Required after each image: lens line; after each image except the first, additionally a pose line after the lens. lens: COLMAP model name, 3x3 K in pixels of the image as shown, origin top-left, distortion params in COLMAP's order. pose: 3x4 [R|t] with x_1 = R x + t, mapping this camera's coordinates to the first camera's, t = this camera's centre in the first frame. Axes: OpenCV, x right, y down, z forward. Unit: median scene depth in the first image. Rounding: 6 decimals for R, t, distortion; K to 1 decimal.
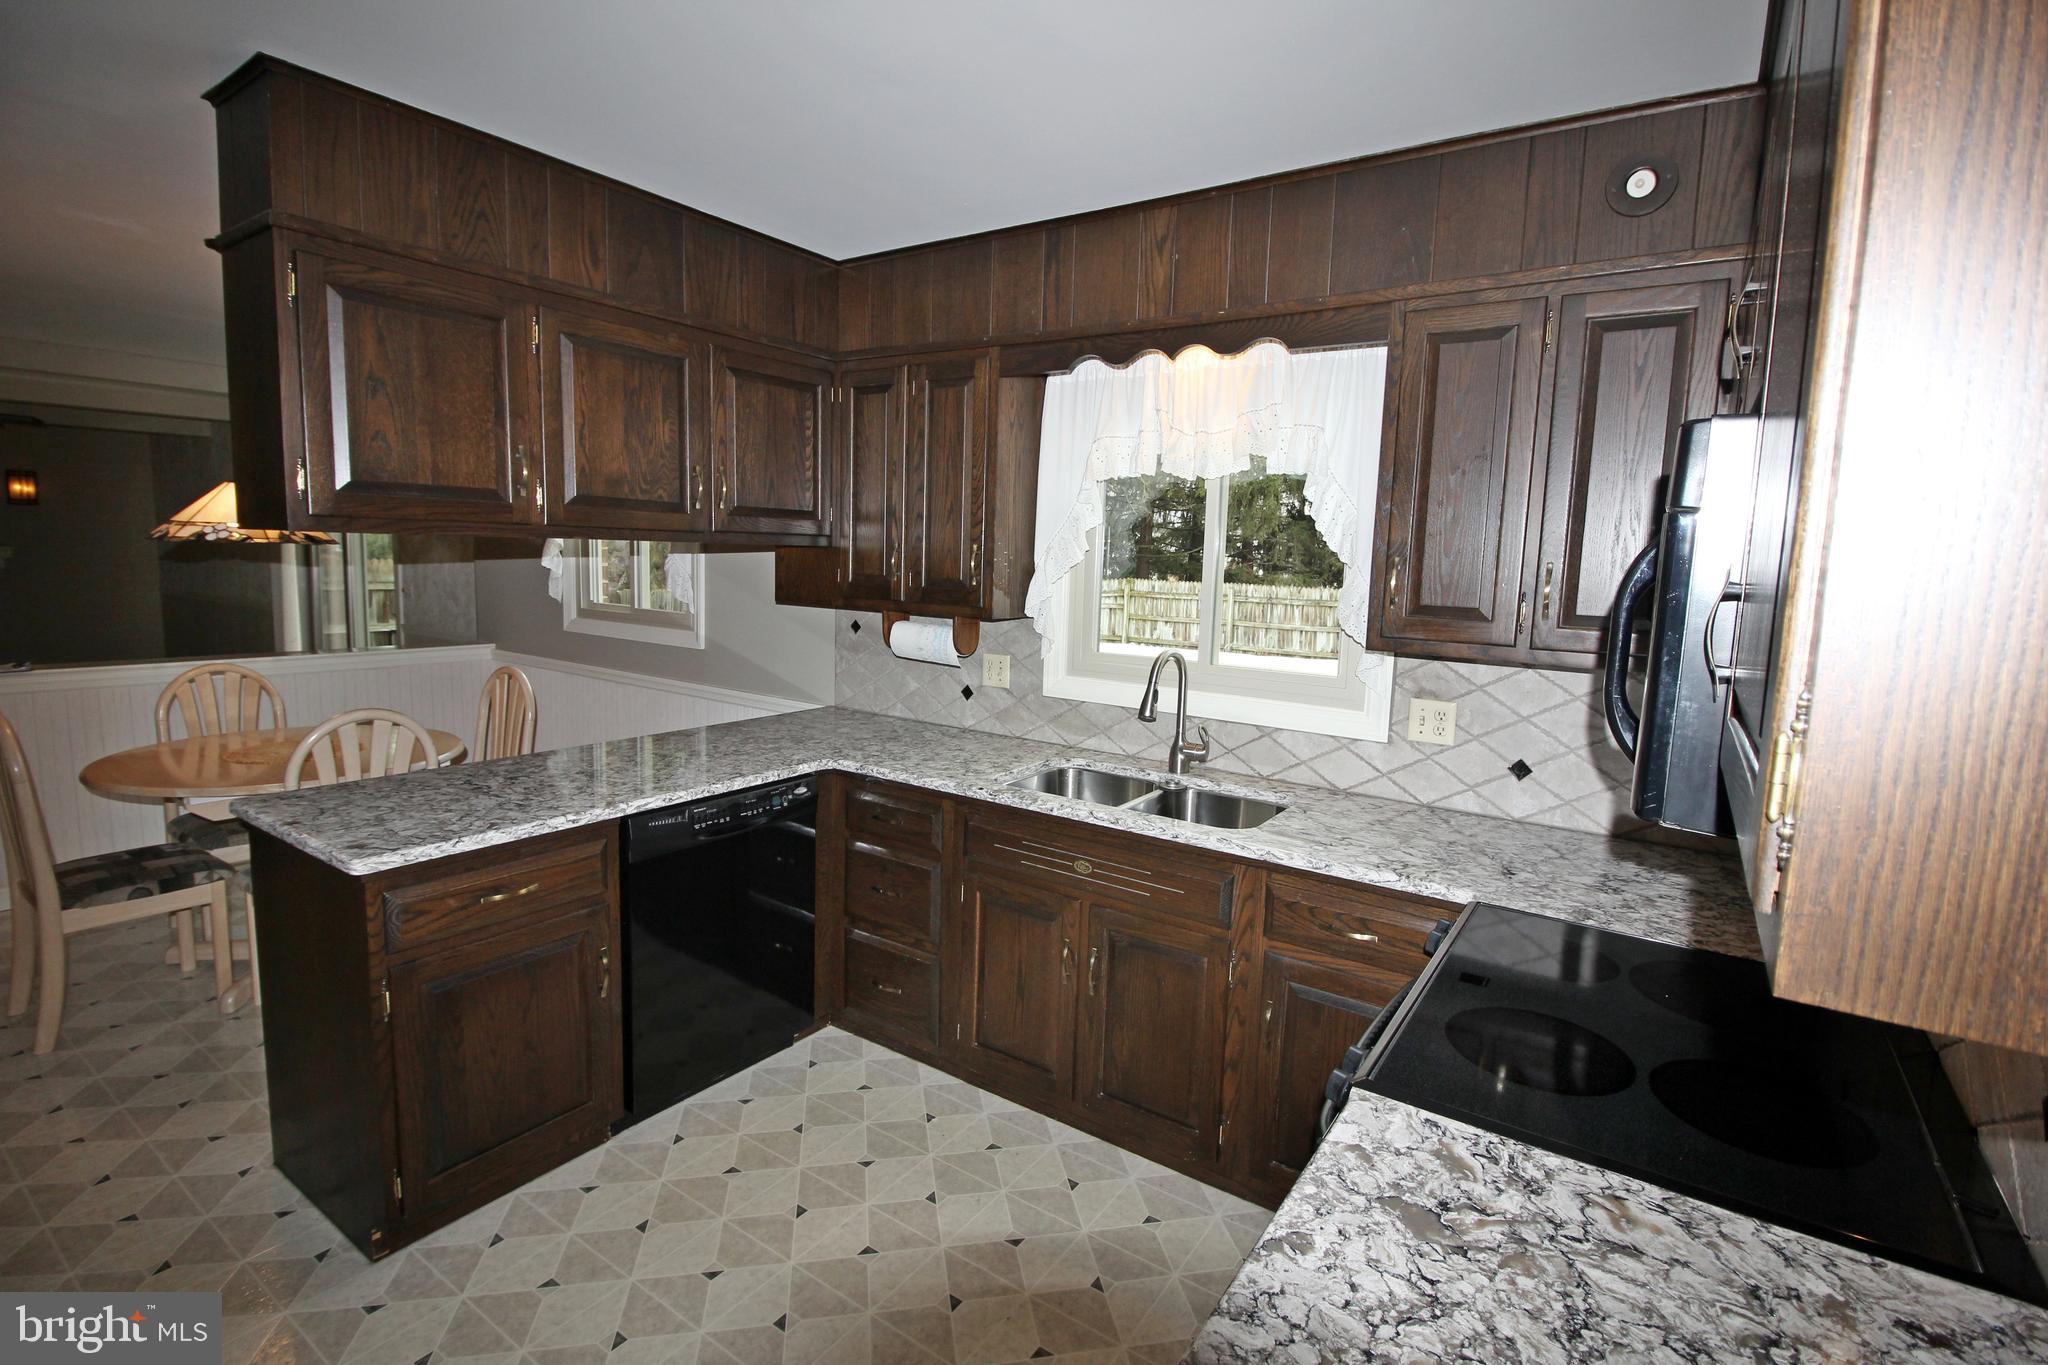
lens RADIAL K [[952.7, 0, 1028.7], [0, 952.7, 668.5], [0, 0, 1]] dist [-0.005532, -0.004836]
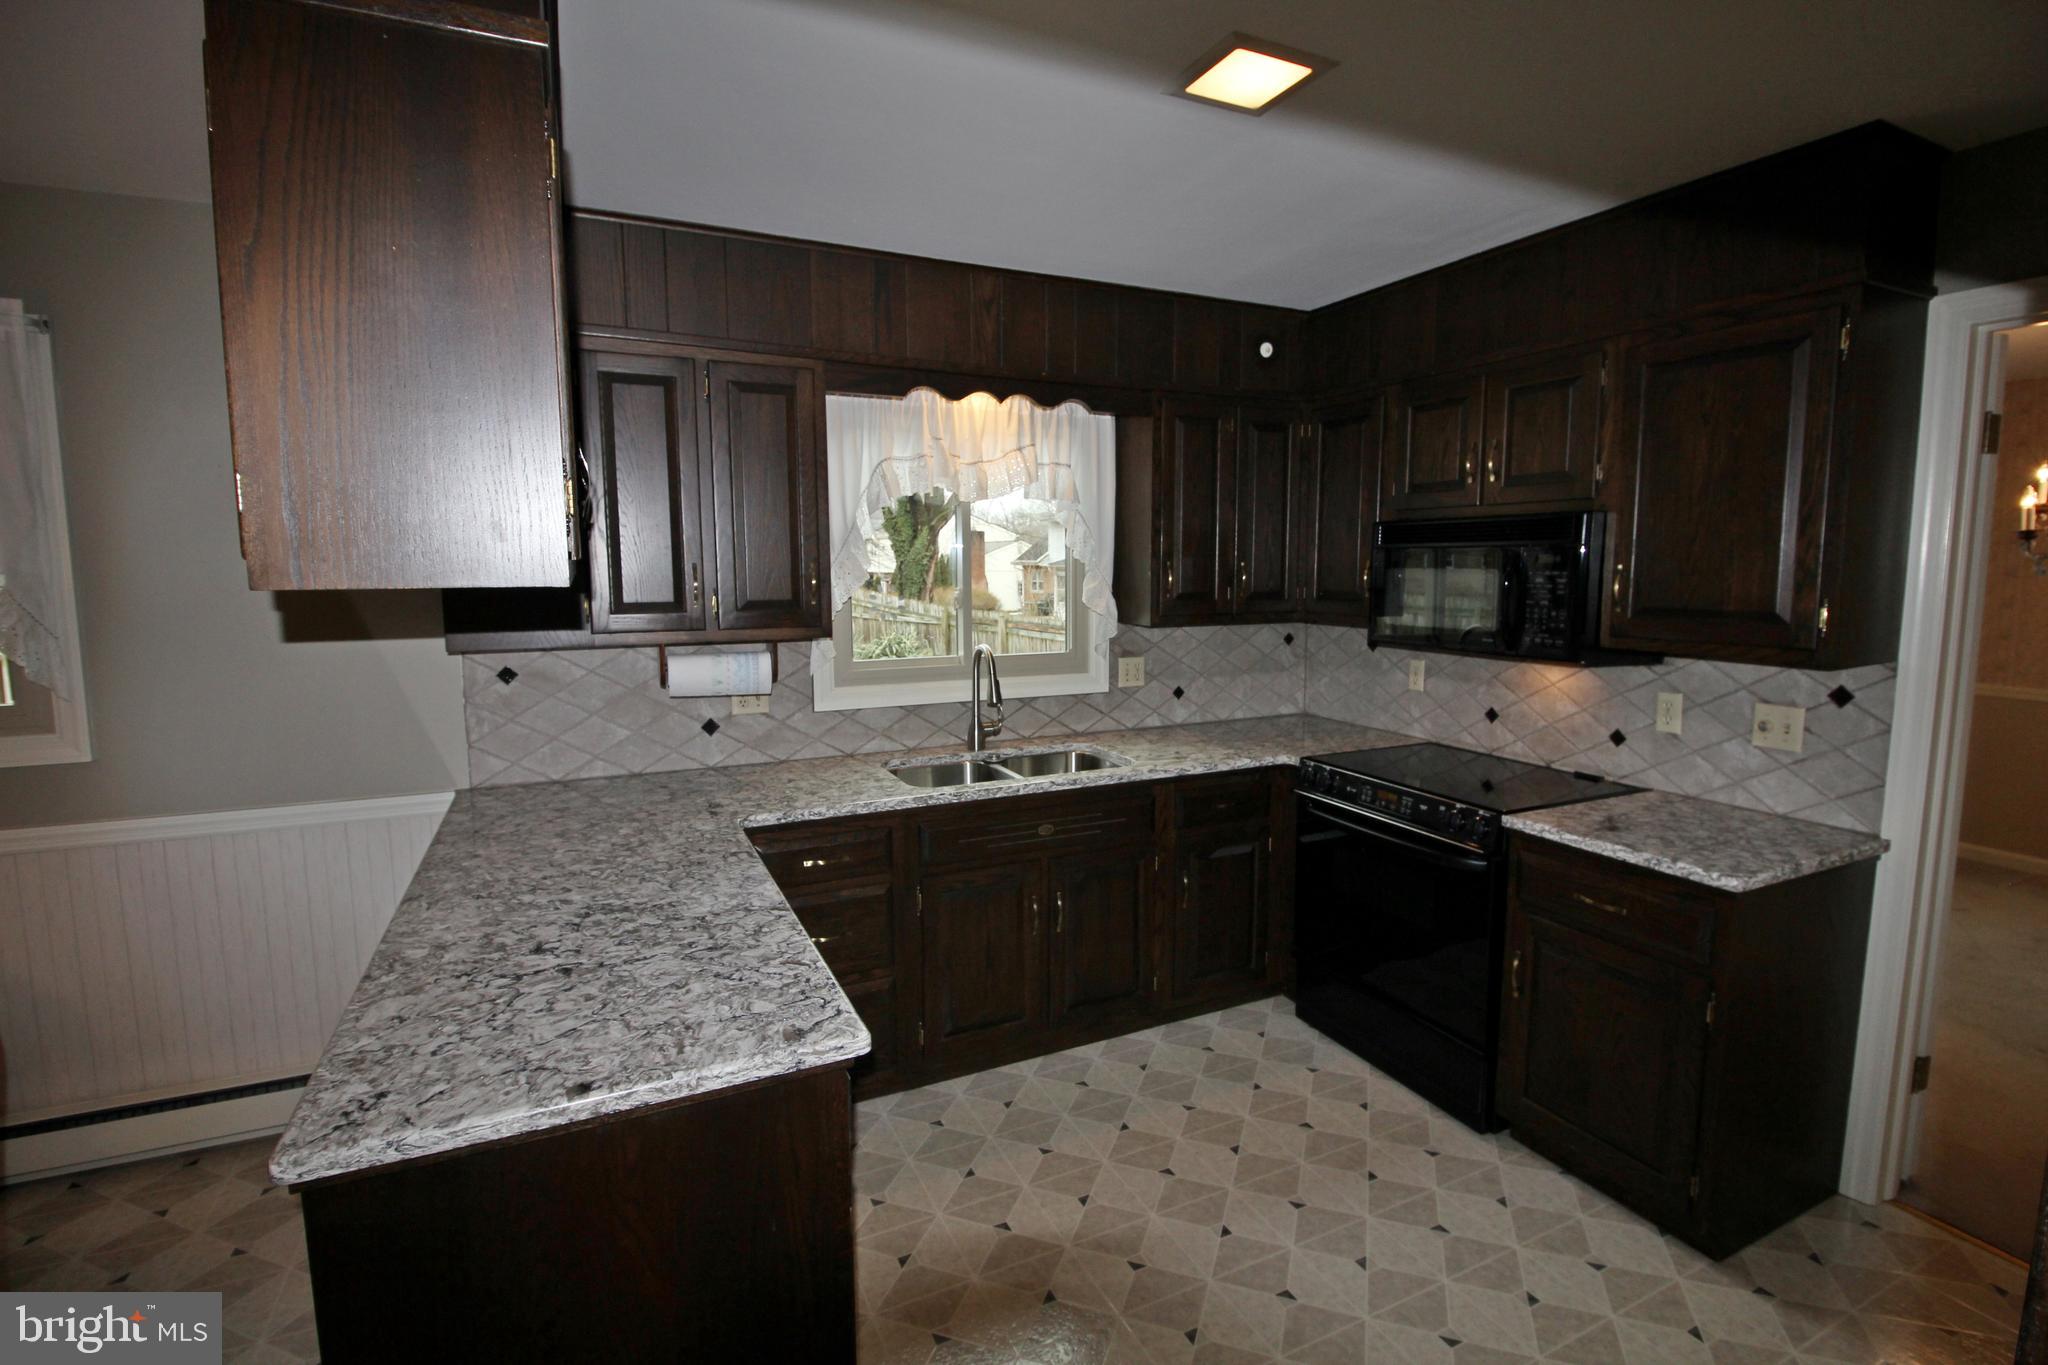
lens RADIAL K [[952.7, 0, 1036.4], [0, 952.7, 668.1], [0, 0, 1]] dist [-0.005532, -0.004836]
pose [[0.501574, -0.130051, 0.855284, -0.901655], [0.124105, 0.989227, 0.077637, -0.081894], [-0.856167, 0.067205, 0.512311, 0.368915]]
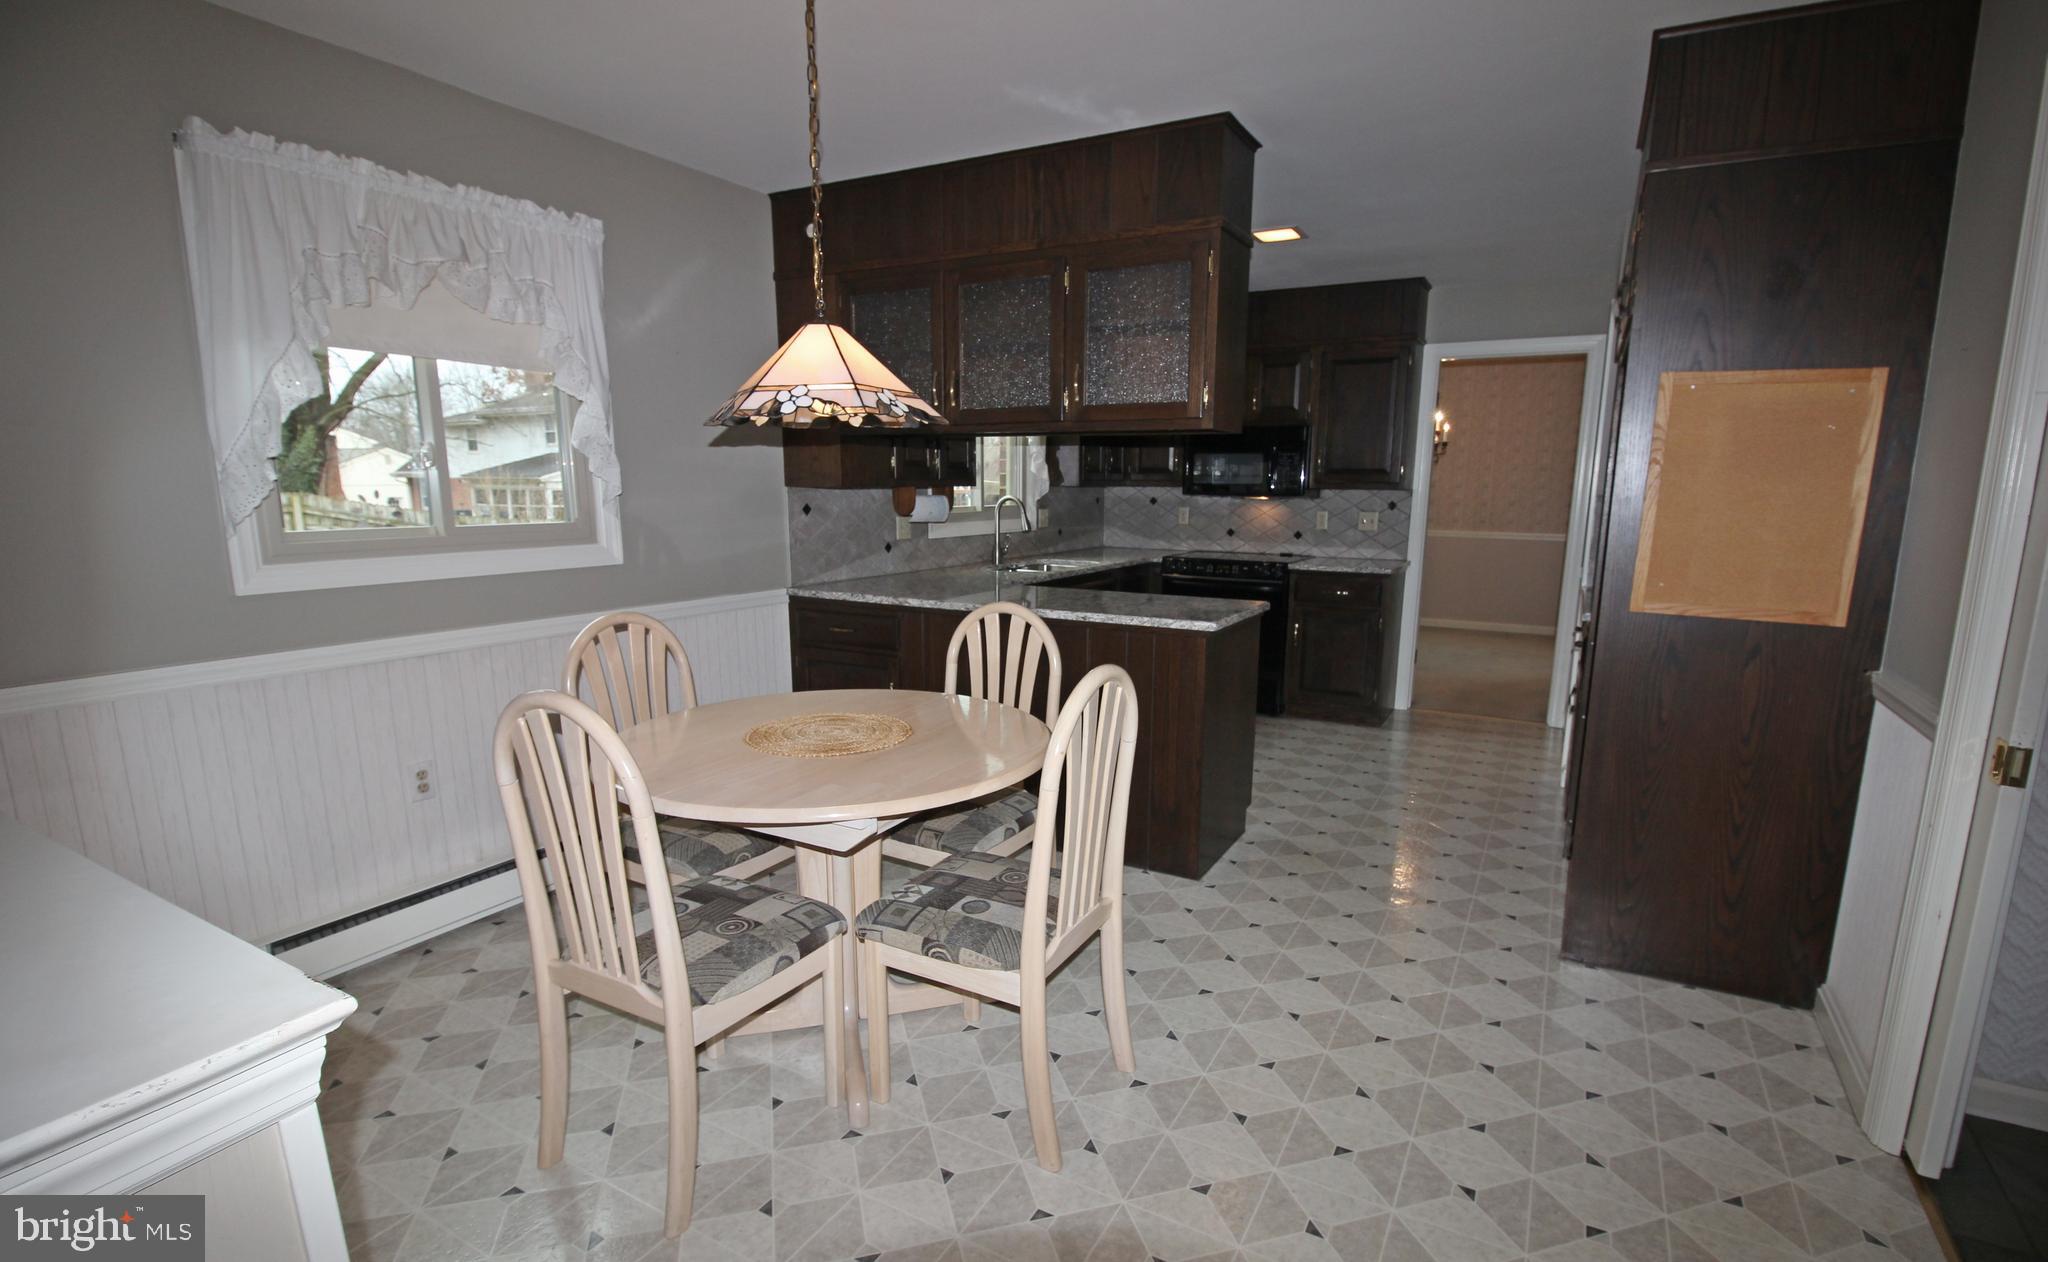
lens RADIAL K [[964.1, 0, 1019.4], [0, 964.1, 665.0], [0, 0, 1]] dist [-0.001921, -0.002095]
pose [[-0.072236, -0.219227, 0.972996, -1.983616], [0.113105, 0.967451, 0.226375, -0.139481], [-0.990954, 0.126403, -0.045089, 1.206257]]
